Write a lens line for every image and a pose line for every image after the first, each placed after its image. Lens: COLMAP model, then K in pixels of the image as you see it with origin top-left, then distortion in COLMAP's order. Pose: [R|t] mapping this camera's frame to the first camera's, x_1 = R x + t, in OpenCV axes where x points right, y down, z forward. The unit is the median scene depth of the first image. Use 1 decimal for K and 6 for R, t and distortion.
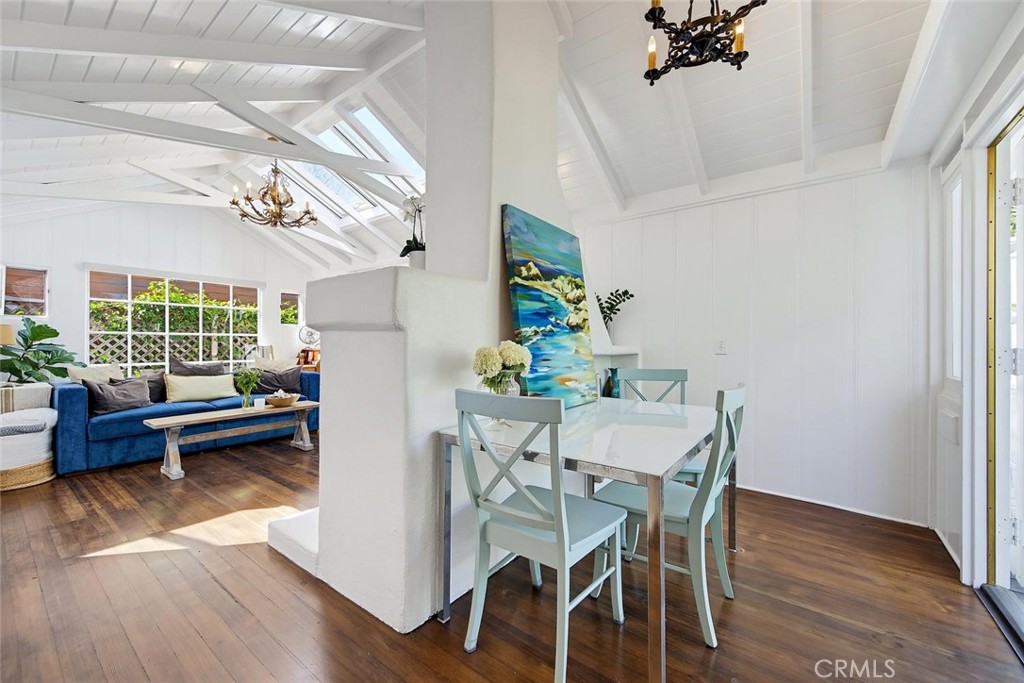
lens RADIAL K [[404.6, 0, 515.7], [0, 404.6, 342.3], [0, 0, 1]] dist [-0.000687, -0.001548]
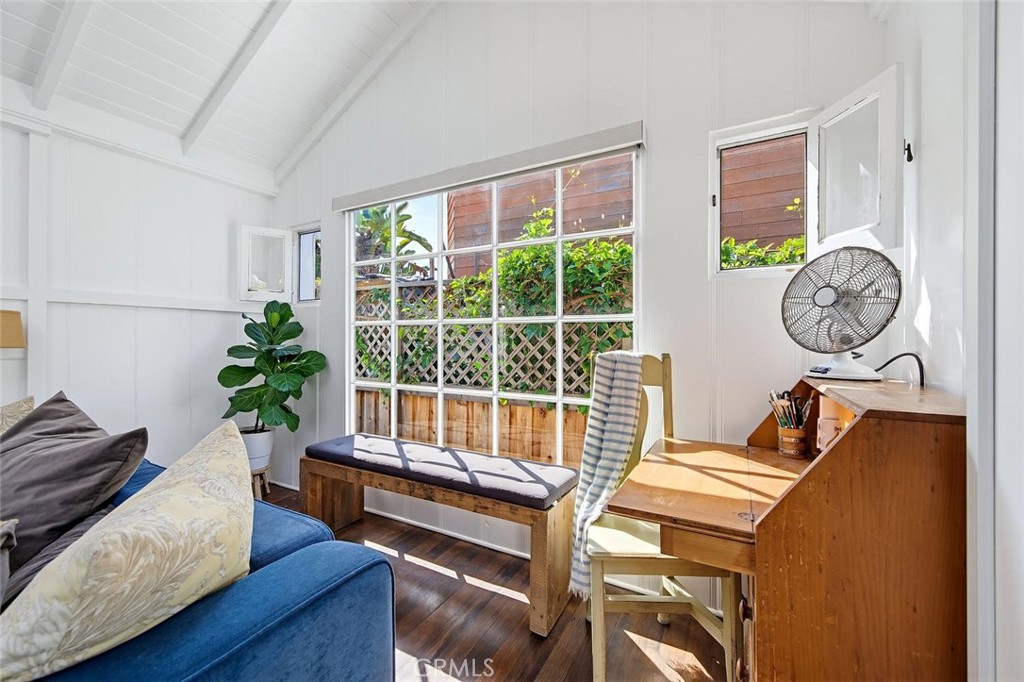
lens RADIAL K [[404.6, 0, 511.6], [0, 404.6, 337.6], [0, 0, 1]] dist [-0.000687, -0.001548]
pose [[0.132679, -0.002640, -0.991156, -0.657609], [-0.001391, 0.999995, -0.002849, -0.004142], [0.991158, 0.001757, 0.132674, 1.573238]]
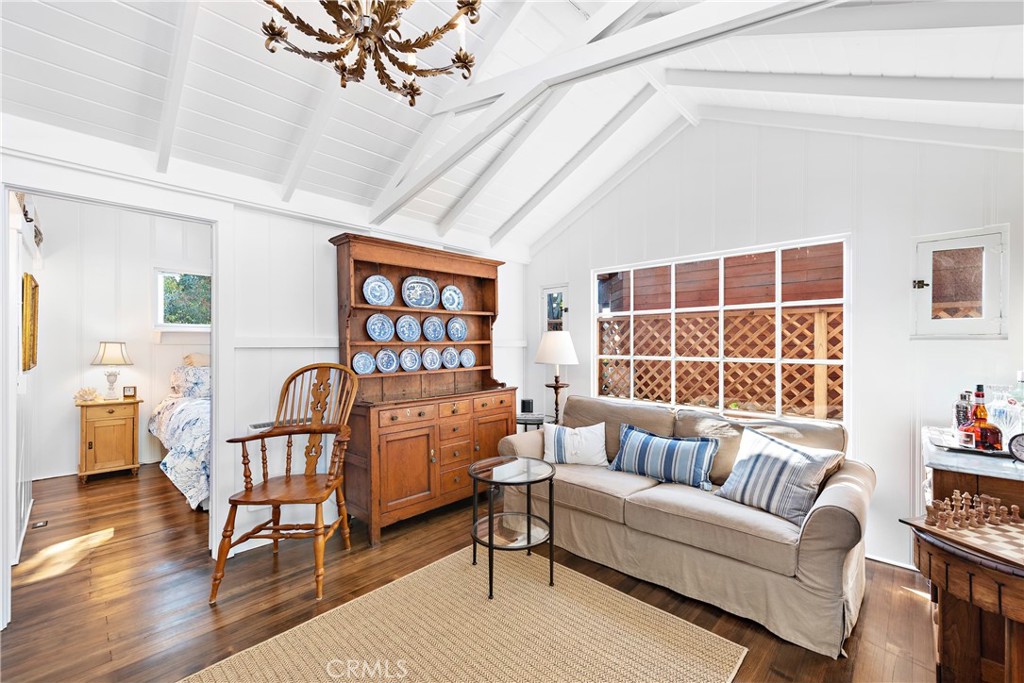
lens RADIAL K [[419.8, 0, 515.9], [0, 419.8, 346.6], [0, 0, 1]] dist [0.016125, -0.000298]
pose [[-0.123262, -0.001865, -0.992372, -0.301969], [-0.000516, 0.999998, -0.001815, -0.057883], [0.992374, 0.000288, -0.123262, 1.296718]]
